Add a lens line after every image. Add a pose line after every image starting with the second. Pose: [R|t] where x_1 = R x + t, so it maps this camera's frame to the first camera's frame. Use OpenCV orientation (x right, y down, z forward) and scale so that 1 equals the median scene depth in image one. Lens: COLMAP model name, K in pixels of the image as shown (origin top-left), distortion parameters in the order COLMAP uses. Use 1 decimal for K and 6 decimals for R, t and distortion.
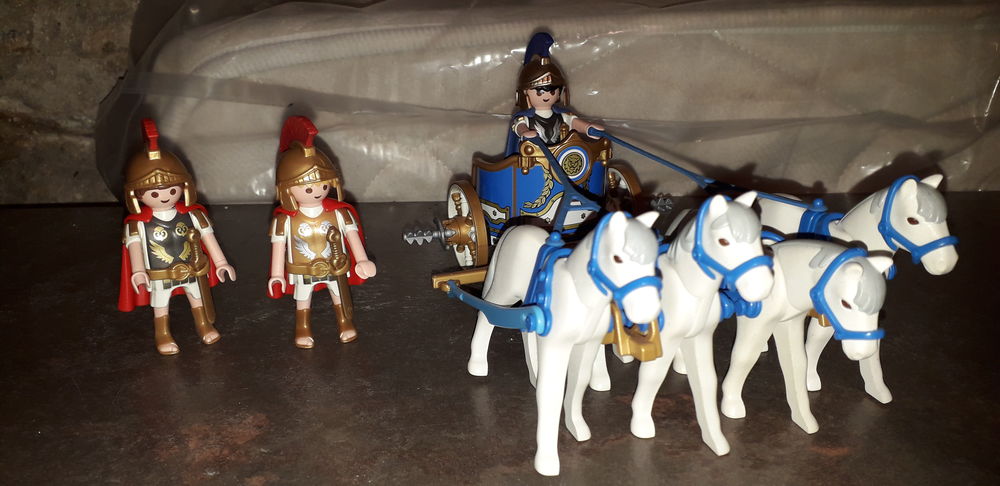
lens RADIAL K [[784.5, 0, 499.1], [0, 784.5, 289.6], [0, 0, 1]] dist [0.061397, -0.129081]
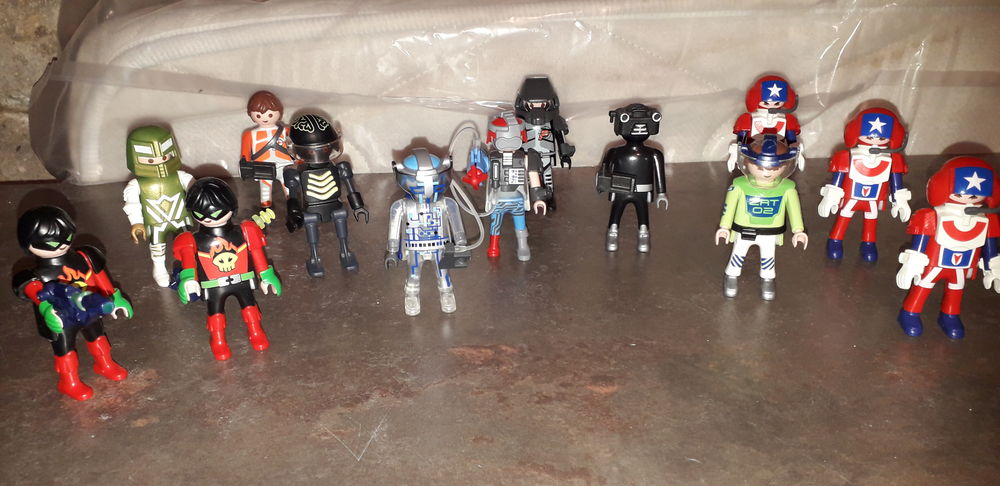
lens RADIAL K [[785.2, 0, 499.2], [0, 785.2, 281.7], [0, 0, 1]] dist [0.020270, -0.047103]
pose [[0.999534, -0.017416, 0.025074, 0.119380], [0.015967, 0.998253, 0.056894, -0.022052], [-0.026021, -0.056467, 0.998065, -0.126322]]
